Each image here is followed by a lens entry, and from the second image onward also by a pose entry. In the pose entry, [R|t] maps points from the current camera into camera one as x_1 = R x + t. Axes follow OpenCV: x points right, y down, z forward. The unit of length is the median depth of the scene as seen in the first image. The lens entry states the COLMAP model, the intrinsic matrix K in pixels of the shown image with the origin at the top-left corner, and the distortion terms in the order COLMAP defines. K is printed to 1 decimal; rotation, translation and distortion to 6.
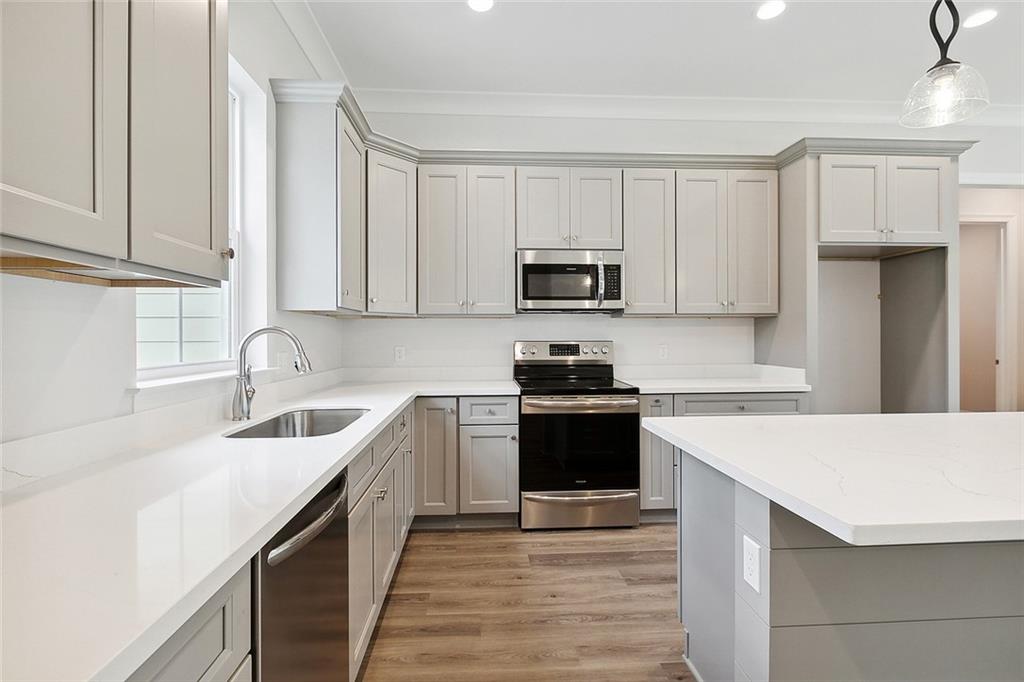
lens RADIAL K [[469.4, 0, 511.0], [0, 469.4, 337.9], [0, 0, 1]] dist [-0.000886, -0.000152]
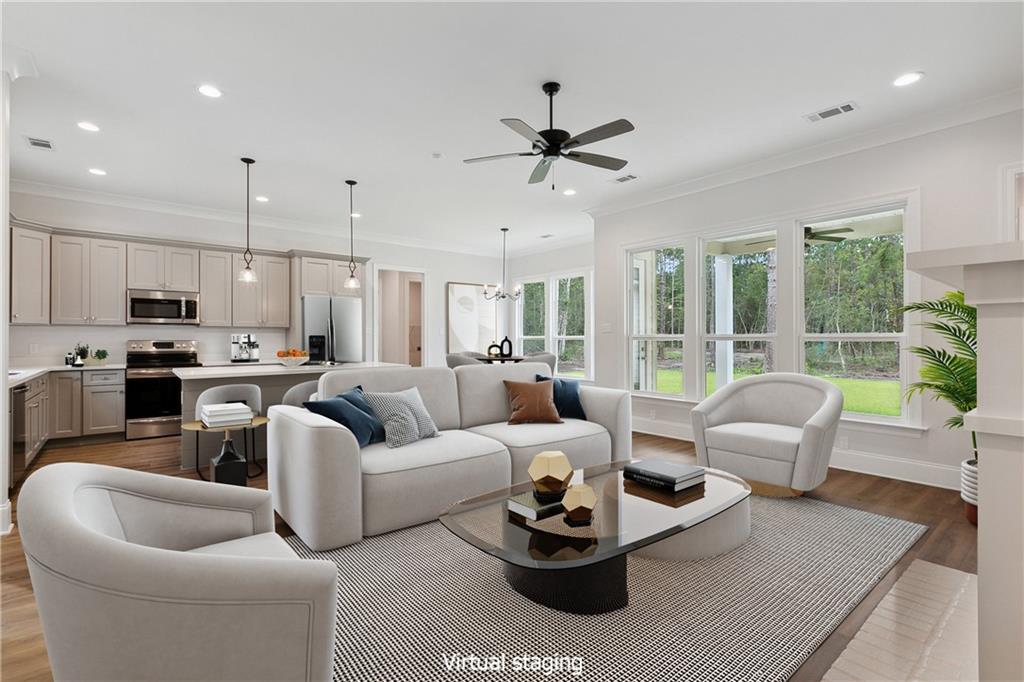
lens RADIAL K [[469.4, 0, 511.0], [0, 469.4, 337.9], [0, 0, 1]] dist [-0.000886, -0.000152]
pose [[0.816588, 0.005795, 0.577191, 0.179204], [-0.003723, 0.999982, -0.004774, 0.000751], [-0.577208, 0.001749, 0.816595, -1.326248]]
